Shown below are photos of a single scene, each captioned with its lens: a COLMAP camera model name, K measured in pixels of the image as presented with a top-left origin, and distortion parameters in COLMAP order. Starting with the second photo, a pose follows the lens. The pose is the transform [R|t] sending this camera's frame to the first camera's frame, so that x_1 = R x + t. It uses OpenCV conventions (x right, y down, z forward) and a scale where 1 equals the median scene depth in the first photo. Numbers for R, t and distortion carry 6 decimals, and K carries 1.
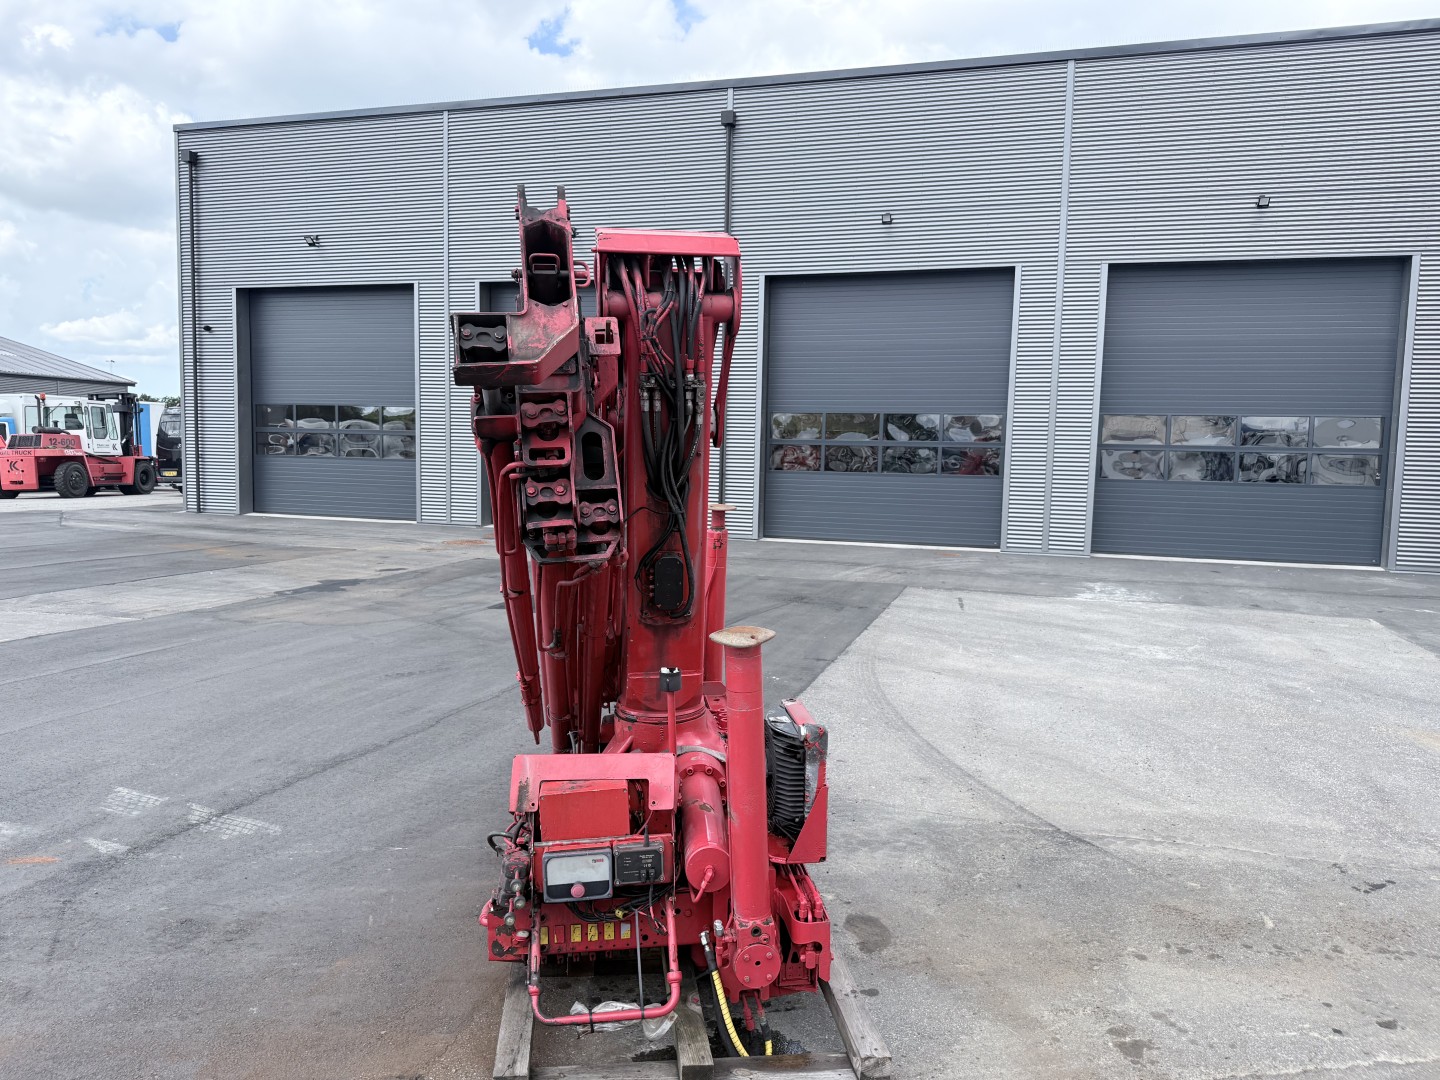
lens RADIAL K [[1002.2, 0, 729.1], [0, 1002.2, 529.2], [0, 0, 1]] dist [0.062018, -0.109651]
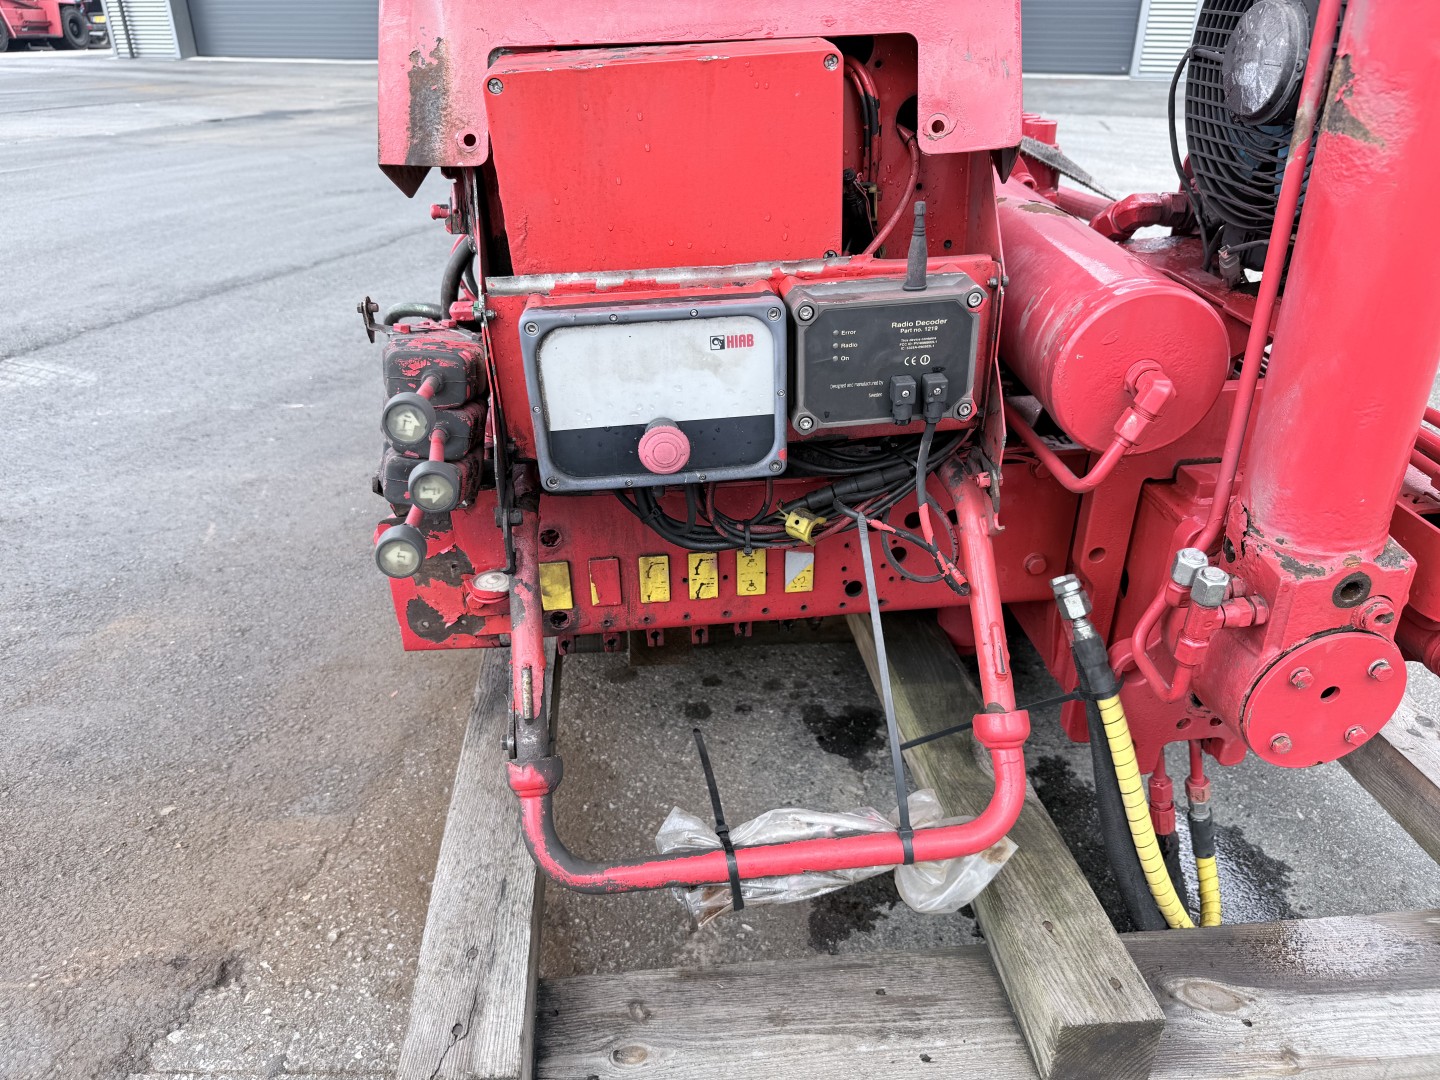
lens RADIAL K [[1002.2, 0, 729.1], [0, 1002.2, 529.2], [0, 0, 1]] dist [0.062018, -0.109651]
pose [[0.999591, -0.005186, -0.028123, -0.117177], [0.015313, 0.927612, 0.373231, 0.261589], [0.024151, -0.373509, 0.927312, 0.699723]]
